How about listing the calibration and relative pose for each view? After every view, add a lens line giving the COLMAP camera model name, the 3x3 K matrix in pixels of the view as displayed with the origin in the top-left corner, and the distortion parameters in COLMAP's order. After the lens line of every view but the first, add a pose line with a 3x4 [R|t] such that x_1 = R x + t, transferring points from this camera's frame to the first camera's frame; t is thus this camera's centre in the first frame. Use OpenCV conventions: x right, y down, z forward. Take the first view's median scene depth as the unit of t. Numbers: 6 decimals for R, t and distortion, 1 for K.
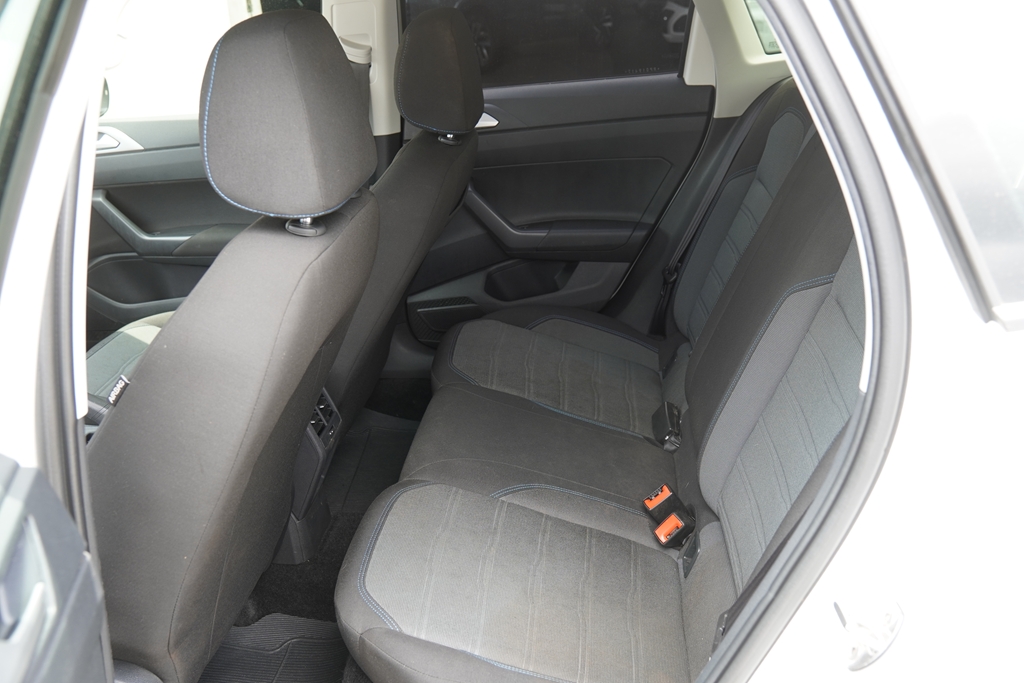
lens RADIAL K [[941.0, 0, 512.0], [0, 941.0, 341.5], [0, 0, 1]] dist [-0.012364, -0.000136]
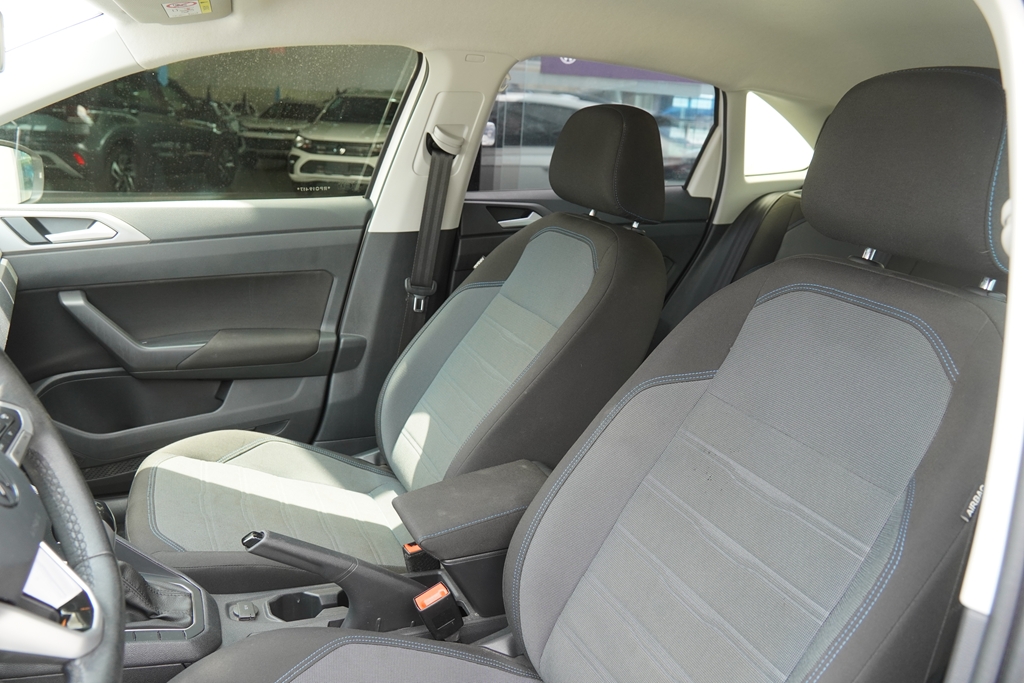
lens RADIAL K [[768.8, 0, 512.0], [0, 768.8, 341.5], [0, 0, 1]] dist [-0.143757, 0.109139]
pose [[0.844524, -0.044430, 0.533672, -0.534794], [0.105437, 0.990841, -0.084361, -0.032986], [-0.525036, 0.127514, 0.841474, 0.334216]]
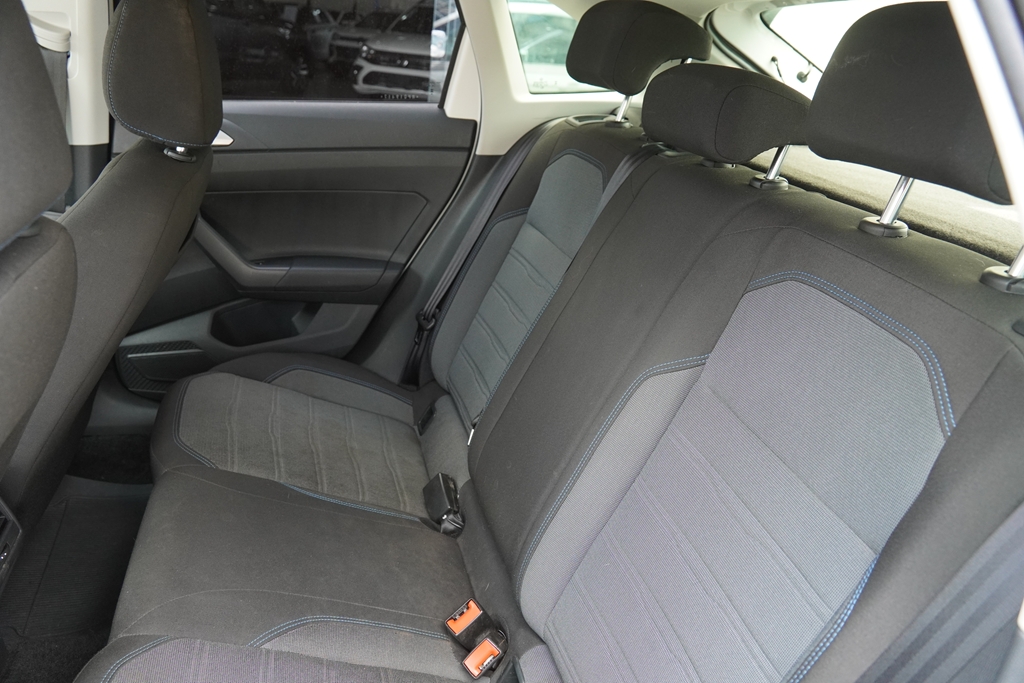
lens RADIAL K [[768.8, 0, 512.0], [0, 768.8, 341.5], [0, 0, 1]] dist [-0.143757, 0.109139]
pose [[0.926071, -0.000610, 0.377349, -0.038369], [0.000065, 0.999999, 0.001455, -0.053701], [-0.377349, -0.001323, 0.926070, 0.286230]]
